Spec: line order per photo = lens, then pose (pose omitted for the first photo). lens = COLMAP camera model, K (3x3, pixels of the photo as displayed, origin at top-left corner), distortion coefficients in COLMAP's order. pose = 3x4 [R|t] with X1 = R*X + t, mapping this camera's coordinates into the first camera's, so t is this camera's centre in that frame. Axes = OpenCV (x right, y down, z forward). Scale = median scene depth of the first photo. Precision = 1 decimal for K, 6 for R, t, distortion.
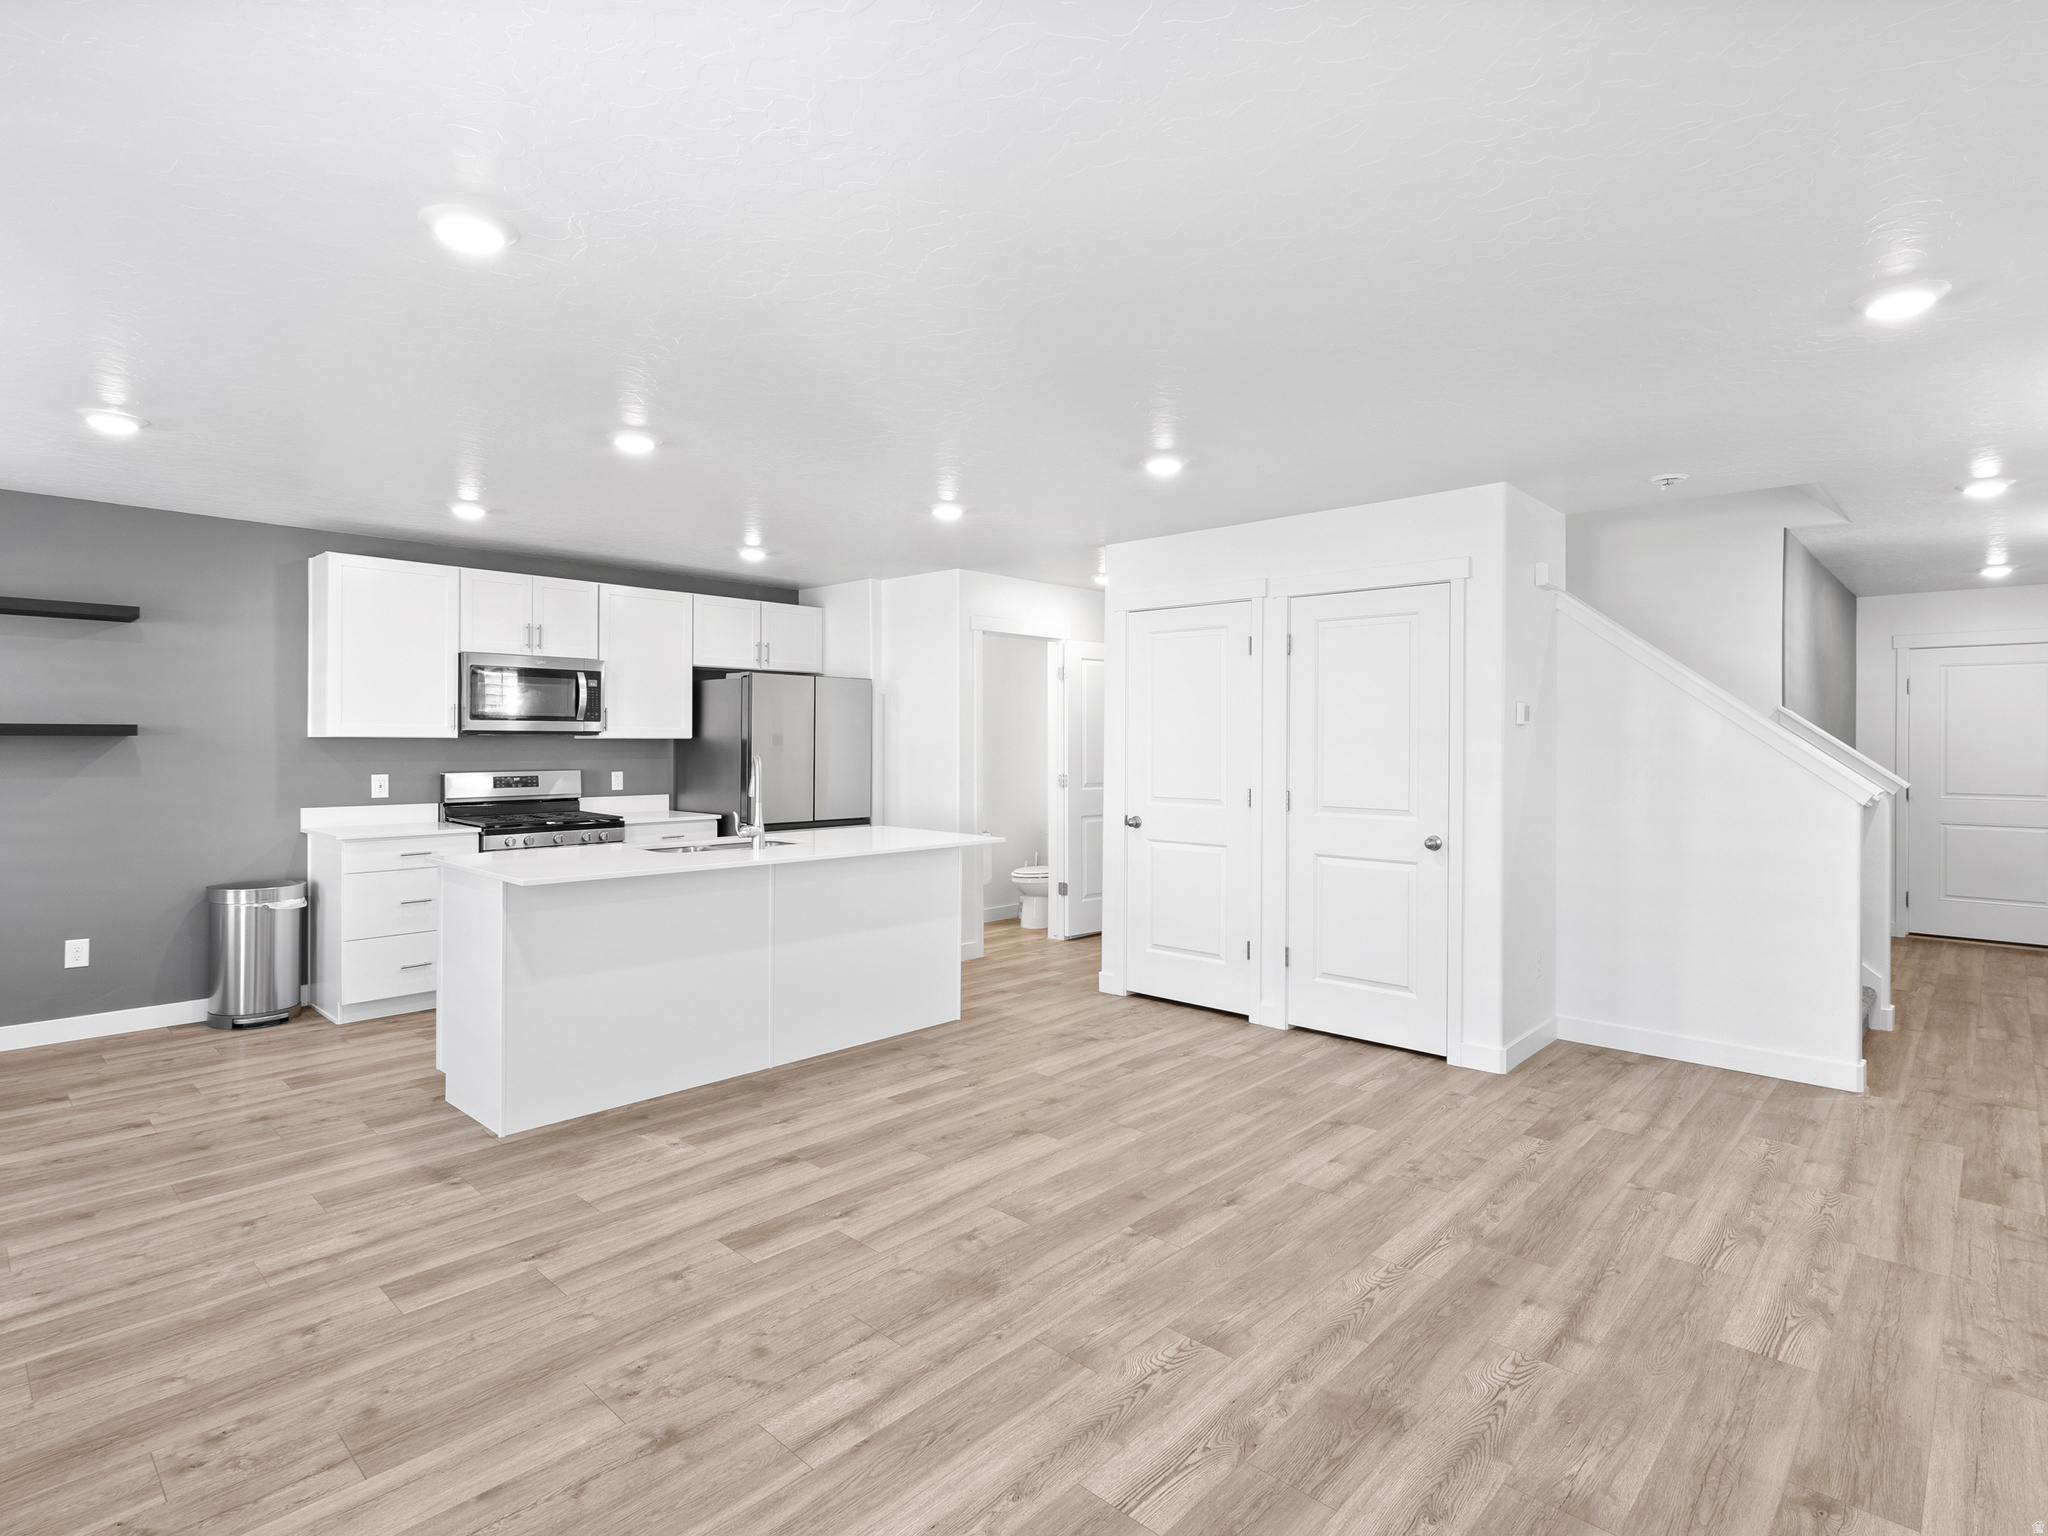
lens RADIAL K [[1056.4, 0, 1025.8], [0, 1056.4, 752.9], [0, 0, 1]] dist [-0.006491, 0.001600]
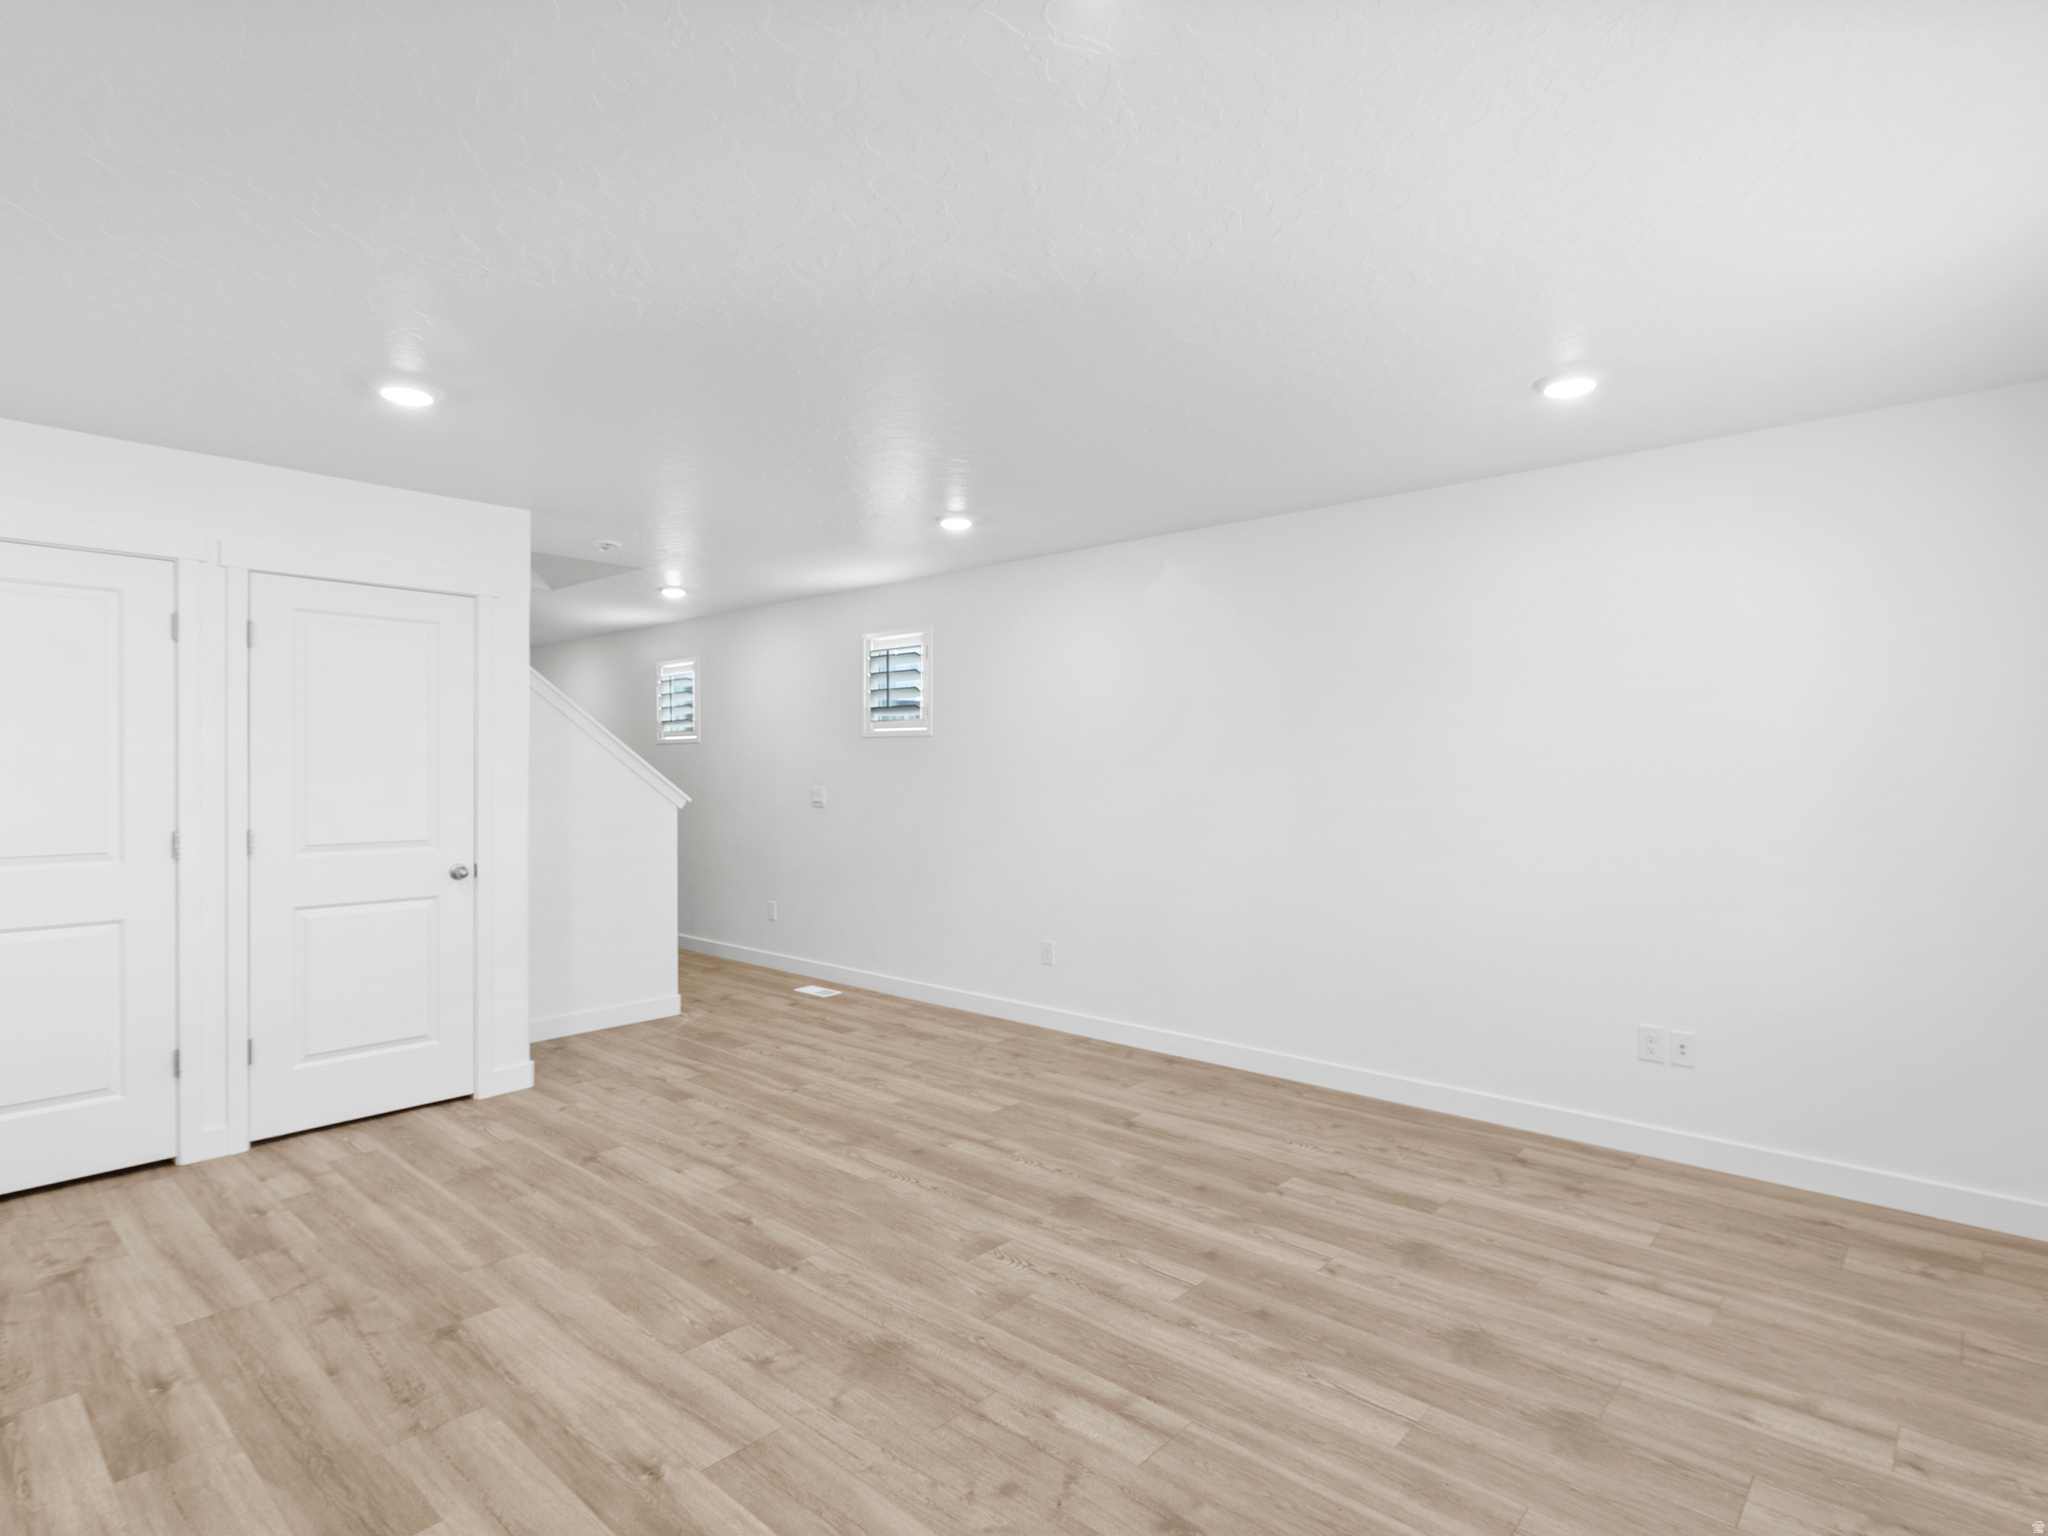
lens RADIAL K [[1056.4, 0, 1025.8], [0, 1056.4, 752.9], [0, 0, 1]] dist [-0.006491, 0.001600]
pose [[-0.020071, 0.009591, 0.999753, -0.550600], [0.009719, 0.999909, -0.009398, -0.006228], [-0.999751, 0.009528, -0.020162, 0.499179]]
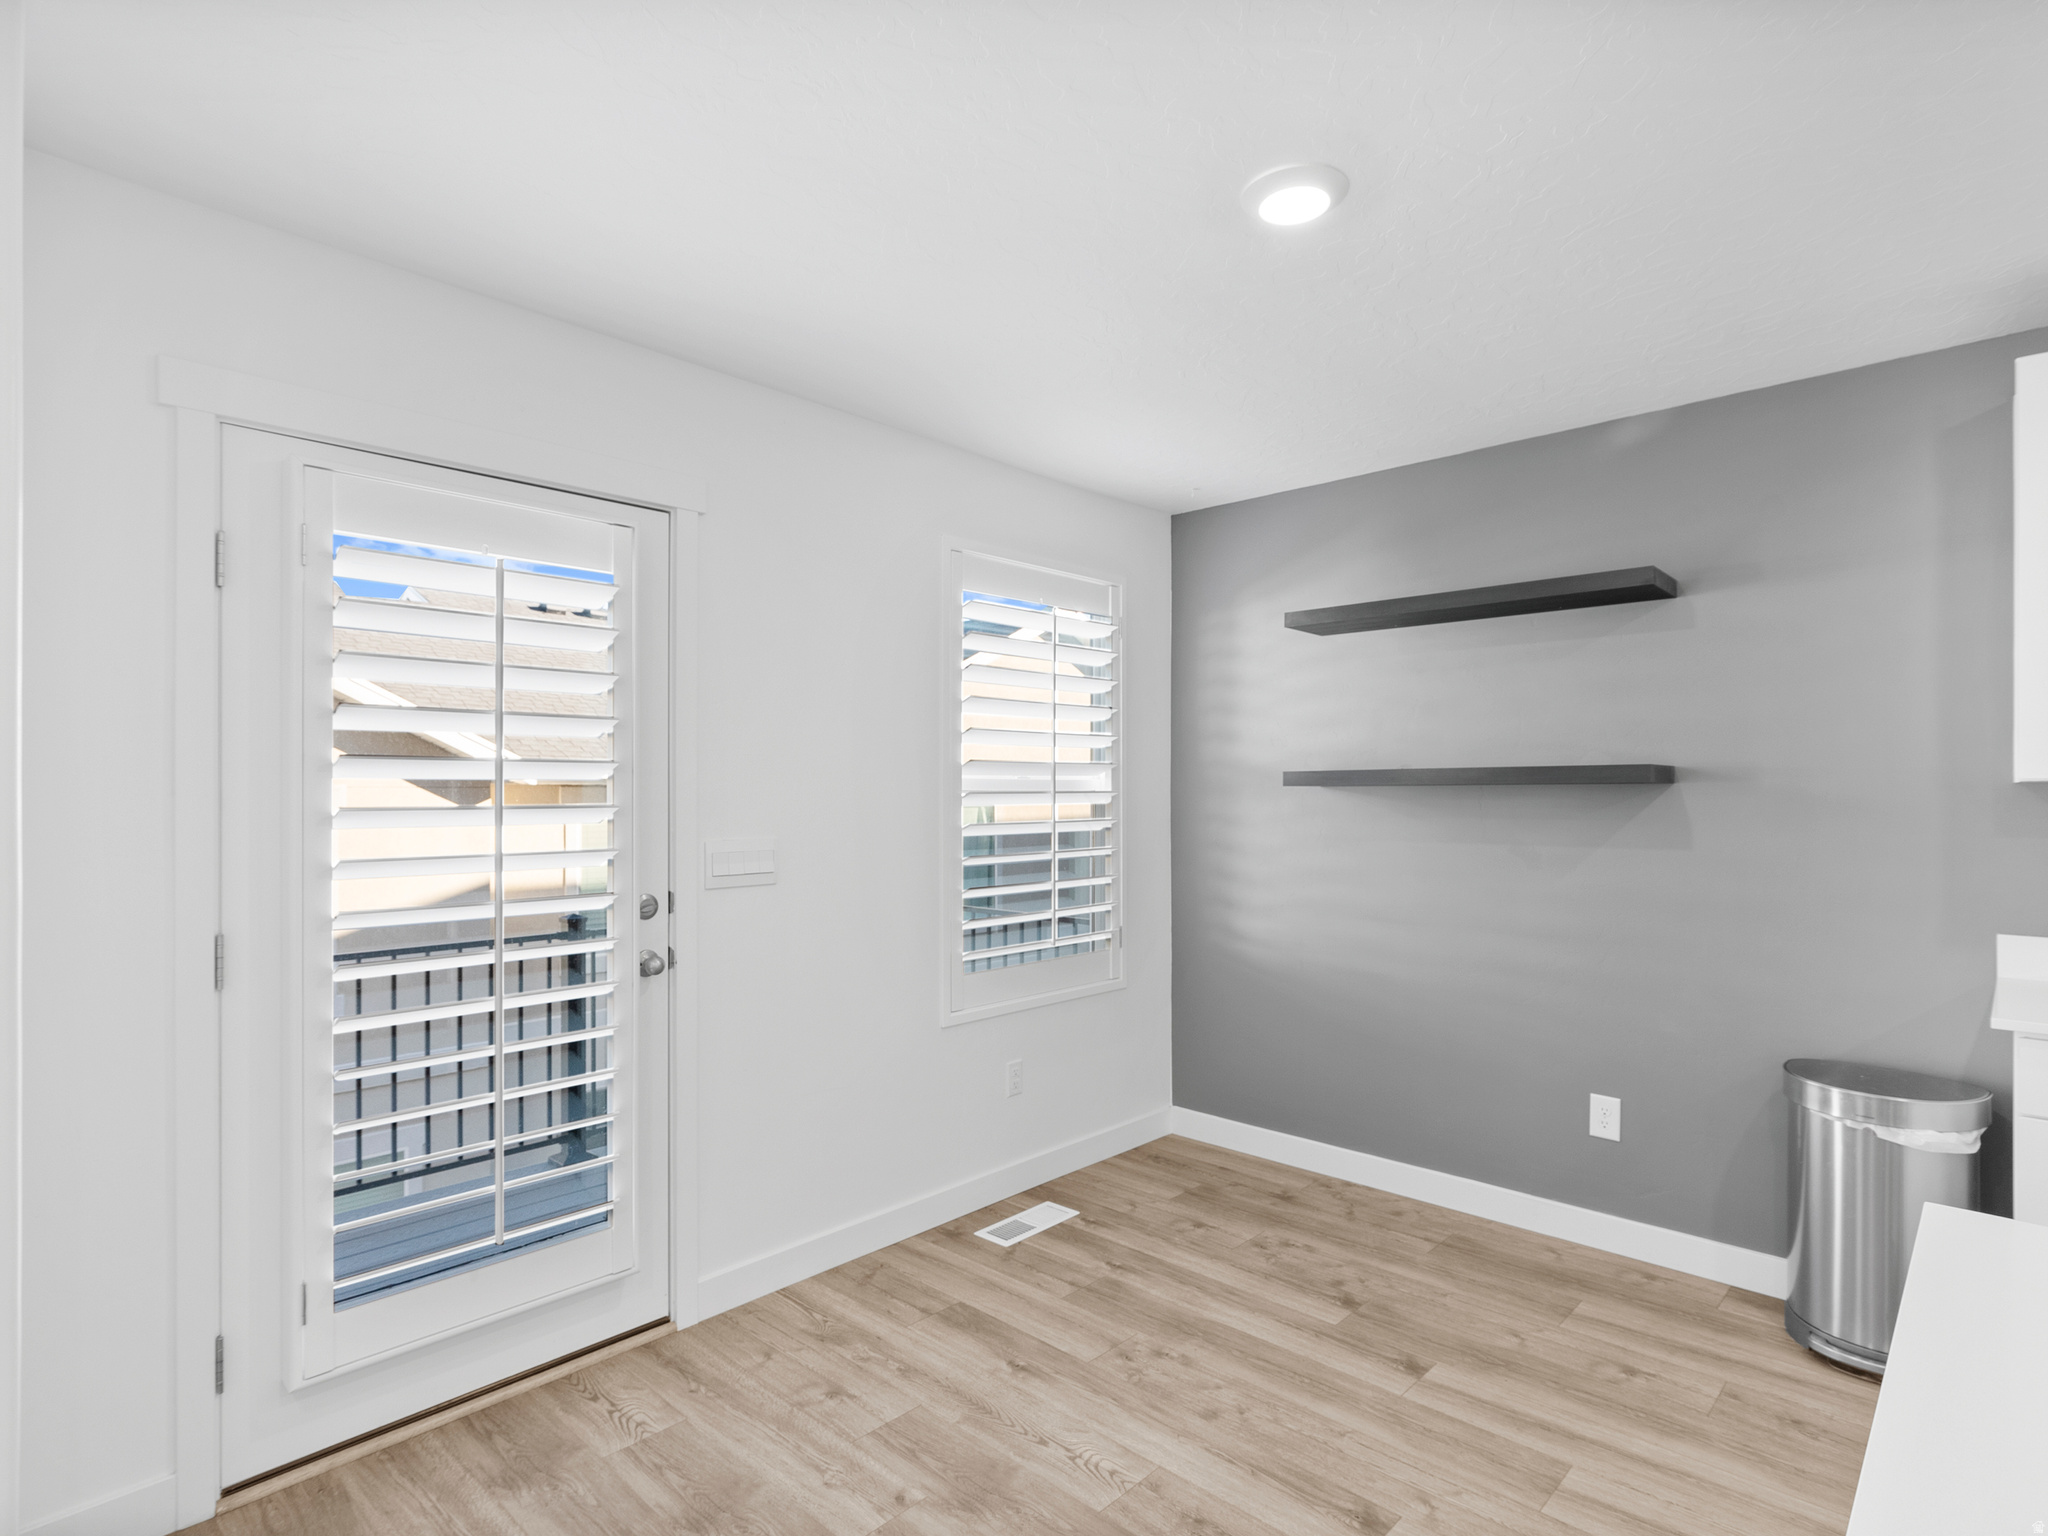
lens RADIAL K [[1021.7, 0, 995.9], [0, 1021.7, 793.5], [0, 0, 1]] dist [-0.019849, 0.000014]
pose [[-0.033845, -0.006780, -0.999404, -0.262921], [-0.008014, 0.999947, -0.006512, -0.003994], [0.999395, 0.007788, -0.033897, 0.652329]]
